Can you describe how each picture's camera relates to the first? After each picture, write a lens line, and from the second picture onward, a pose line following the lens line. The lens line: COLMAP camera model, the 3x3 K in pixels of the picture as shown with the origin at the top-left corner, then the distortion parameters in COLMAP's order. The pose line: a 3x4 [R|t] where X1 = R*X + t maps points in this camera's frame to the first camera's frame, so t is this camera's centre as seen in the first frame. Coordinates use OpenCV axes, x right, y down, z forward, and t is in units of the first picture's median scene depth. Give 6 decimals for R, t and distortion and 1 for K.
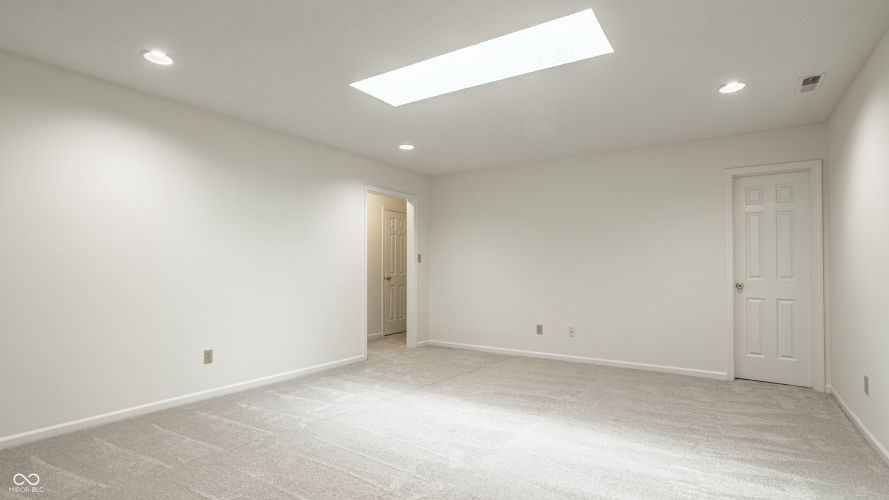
lens RADIAL K [[442.3, 0, 444.5], [0, 442.3, 250.0], [0, 0, 1]] dist [-0.000120, 0.000148]
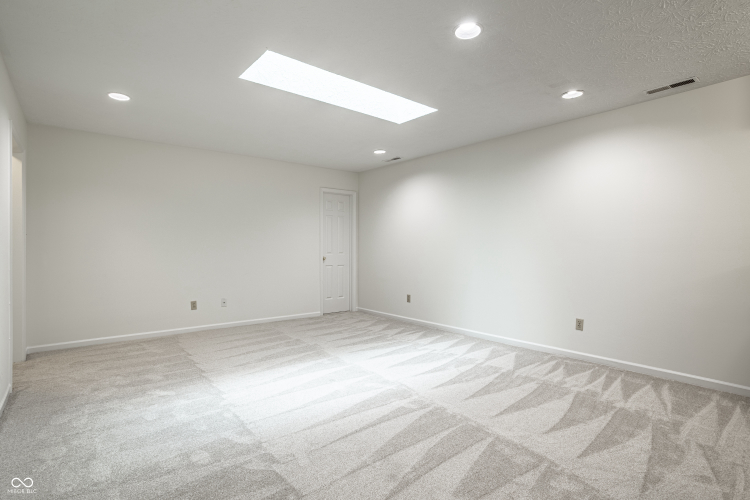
lens RADIAL K [[389.9, 0, 358.1], [0, 389.9, 245.5], [0, 0, 1]] dist [-0.058271, 0.048740]
pose [[0.289231, 0.000468, 0.957259, -0.725100], [-0.040535, 0.999109, 0.011759, 0.009874], [-0.956401, -0.042204, 0.288992, 0.456569]]
